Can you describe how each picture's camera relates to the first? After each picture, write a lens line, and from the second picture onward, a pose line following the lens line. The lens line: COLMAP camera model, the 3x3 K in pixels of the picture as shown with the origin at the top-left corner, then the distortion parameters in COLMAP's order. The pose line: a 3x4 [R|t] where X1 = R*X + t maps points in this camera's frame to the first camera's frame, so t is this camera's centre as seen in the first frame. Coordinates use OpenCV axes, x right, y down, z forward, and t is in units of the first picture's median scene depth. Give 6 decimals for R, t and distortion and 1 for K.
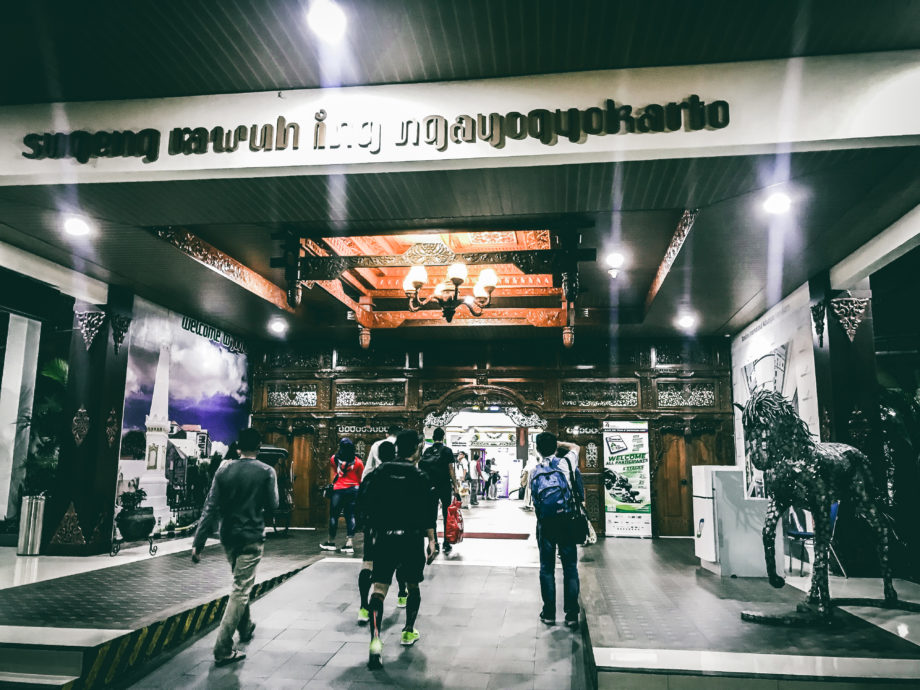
lens RADIAL K [[733.8, 0, 459.9], [0, 733.8, 345.4], [0, 0, 1]] dist [0.000254, -0.000981]
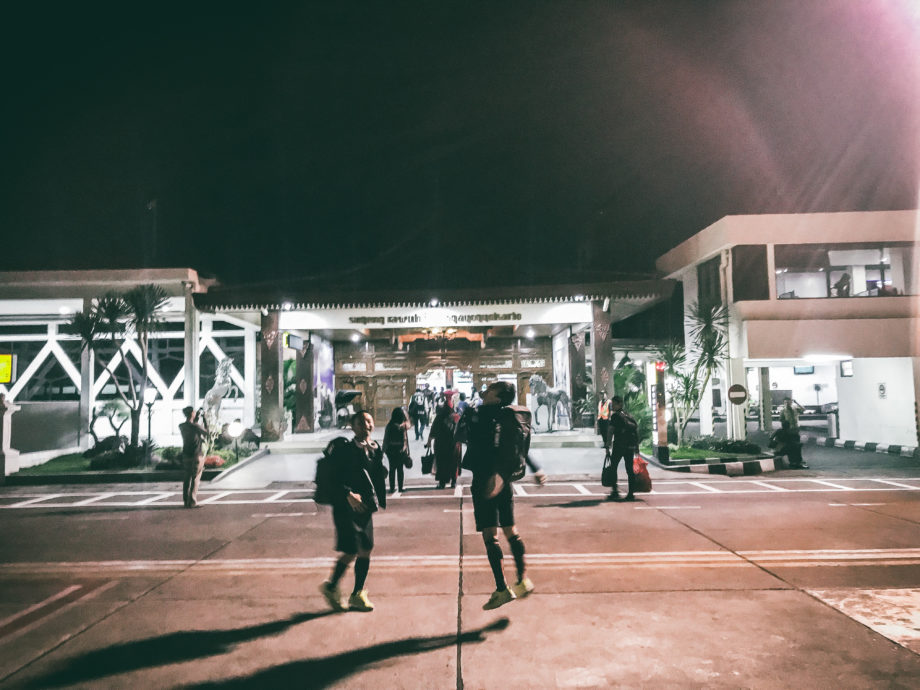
lens RADIAL K [[733.8, 0, 459.8], [0, 733.8, 345.1], [0, 0, 1]] dist [0.000254, -0.000981]
pose [[0.991402, -0.023865, 0.128659, -0.321787], [0.011049, 0.994985, 0.099414, -0.328701], [-0.130386, -0.097137, 0.986693, -1.864142]]
